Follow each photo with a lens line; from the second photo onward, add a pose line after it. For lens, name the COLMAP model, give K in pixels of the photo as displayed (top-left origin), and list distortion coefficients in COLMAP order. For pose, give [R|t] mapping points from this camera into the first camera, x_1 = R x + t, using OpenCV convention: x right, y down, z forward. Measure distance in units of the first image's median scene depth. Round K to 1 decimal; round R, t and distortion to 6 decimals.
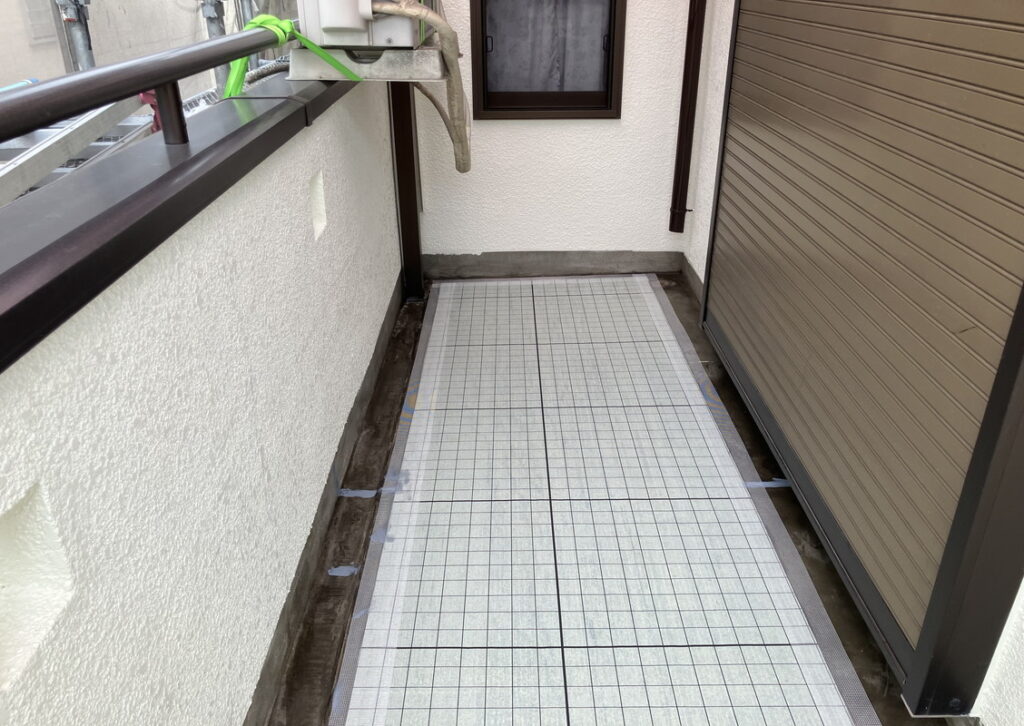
lens RADIAL K [[815.1, 0, 496.9], [0, 815.1, 359.0], [0, 0, 1]] dist [0.030419, -0.031330]
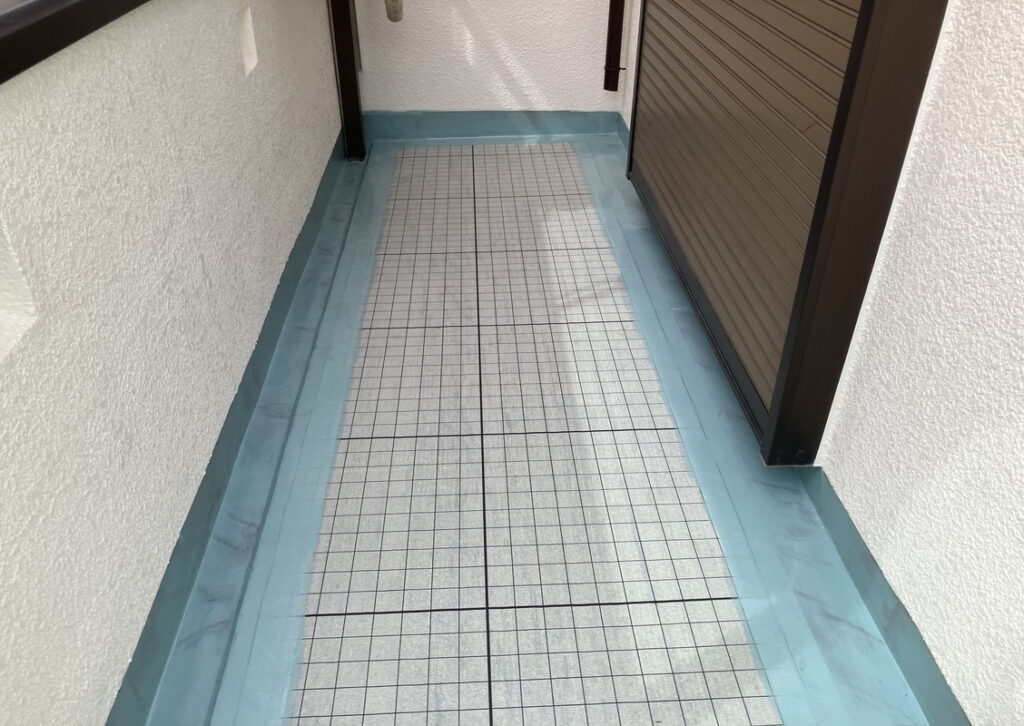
lens RADIAL K [[815.1, 0, 506.5], [0, 815.1, 361.7], [0, 0, 1]] dist [0.030419, -0.031330]
pose [[0.998336, -0.020147, 0.054035, 0.049125], [0.013094, 0.991710, 0.127827, 0.093835], [-0.056162, -0.126906, 0.990323, -0.110683]]
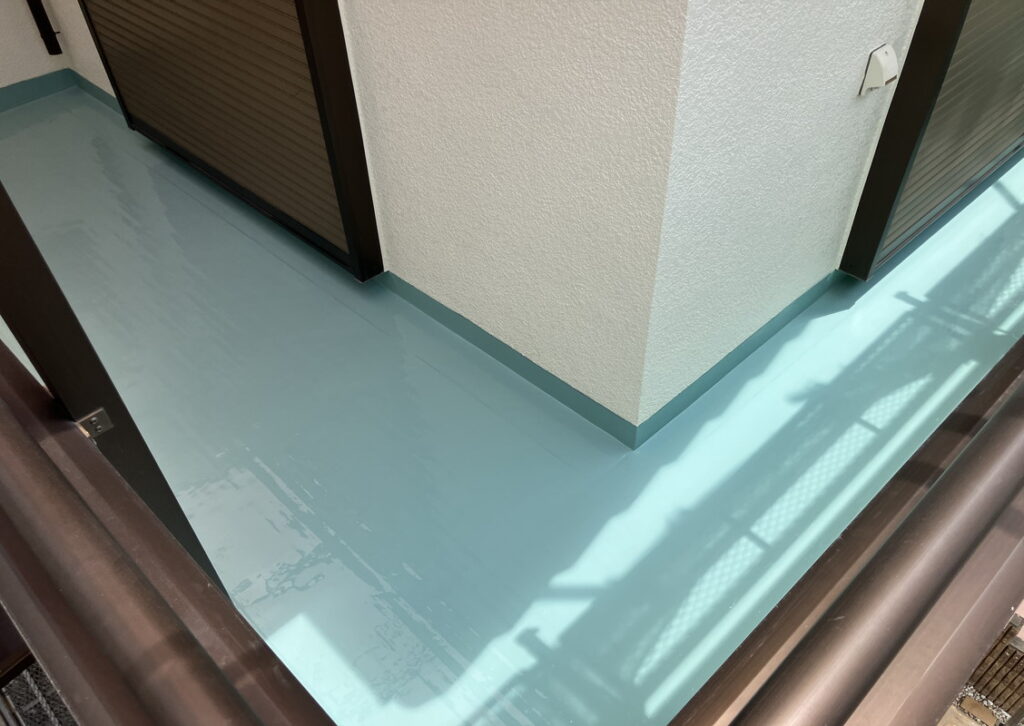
lens RADIAL K [[815.1, 0, 513.1], [0, 815.1, 361.4], [0, 0, 1]] dist [0.030419, -0.031330]
pose [[0.684487, -0.524915, 0.505906, -0.280632], [0.342855, 0.844200, 0.412040, -0.088438], [-0.643372, -0.108584, 0.757814, -0.614159]]
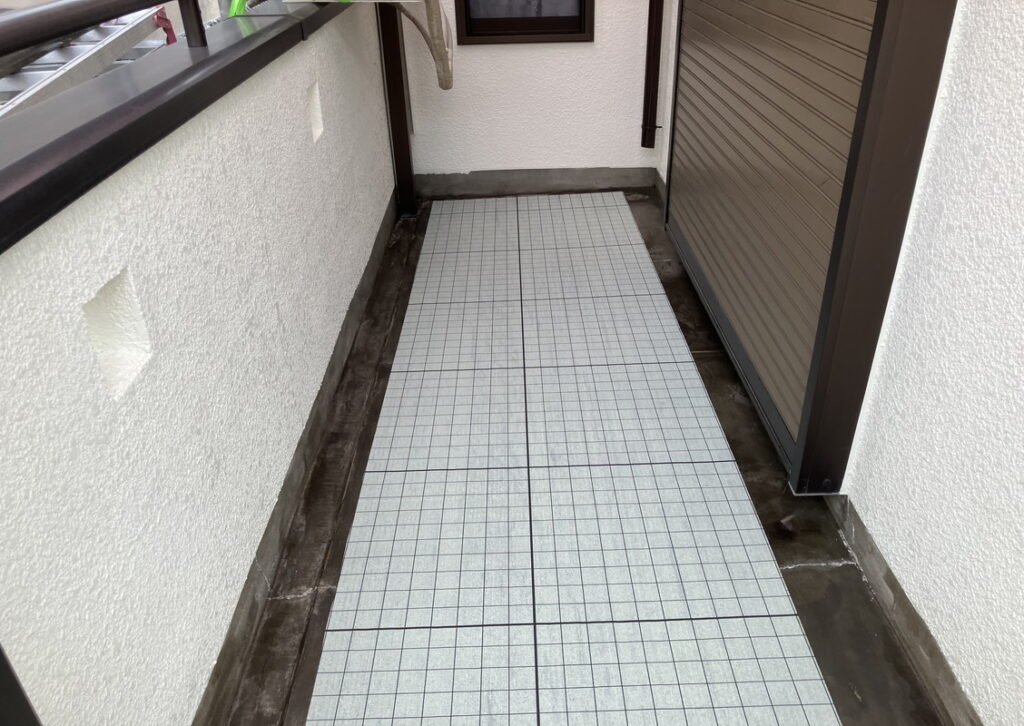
lens RADIAL K [[815.1, 0, 515.3], [0, 815.1, 363.4], [0, 0, 1]] dist [0.030419, -0.031330]
pose [[0.999649, -0.023337, 0.012556, 0.043812], [0.022440, 0.997479, 0.067318, 0.101078], [-0.014095, -0.067012, 0.997653, -0.195652]]
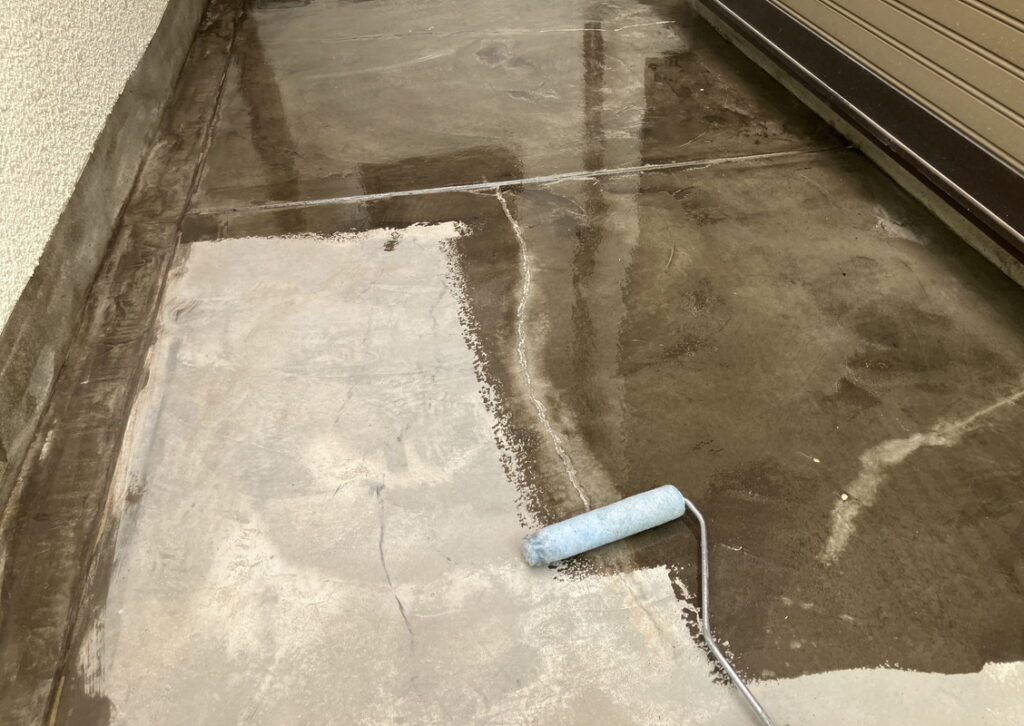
lens RADIAL K [[815.1, 0, 514.4], [0, 815.1, 361.4], [0, 0, 1]] dist [0.030419, -0.031330]
pose [[0.982445, -0.115615, 0.146408, -0.006784], [0.078635, 0.968323, 0.236996, 0.166012], [-0.169171, -0.221323, 0.960415, 0.421373]]
